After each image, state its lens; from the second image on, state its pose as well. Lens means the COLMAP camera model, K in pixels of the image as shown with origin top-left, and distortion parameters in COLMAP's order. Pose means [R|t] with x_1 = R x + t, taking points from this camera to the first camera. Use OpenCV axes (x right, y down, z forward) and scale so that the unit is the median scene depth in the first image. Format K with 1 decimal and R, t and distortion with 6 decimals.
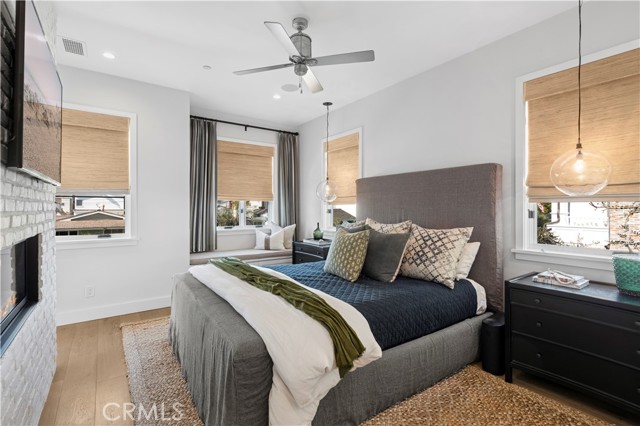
lens RADIAL K [[295.1, 0, 316.5], [0, 295.1, 200.3], [0, 0, 1]] dist [0.002858, 0.000032]
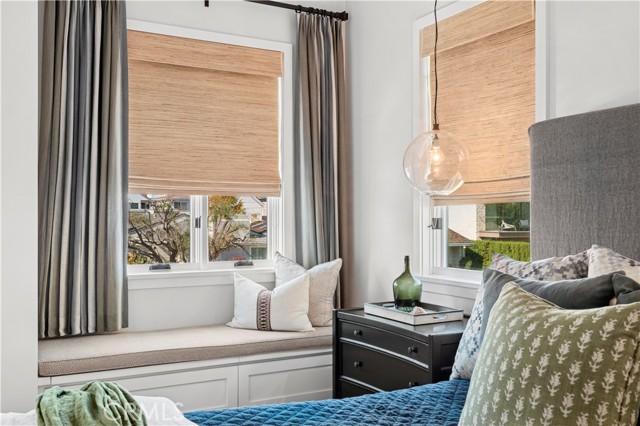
lens RADIAL K [[628.3, 0, 318.8], [0, 628.3, 213.2], [0, 0, 1]] dist [-0.018487, 0.000000]
pose [[0.994734, -0.001165, -0.102479, -0.020933], [0.002914, 0.999853, 0.016914, 0.011911], [0.102444, -0.017124, 0.994591, 0.246881]]
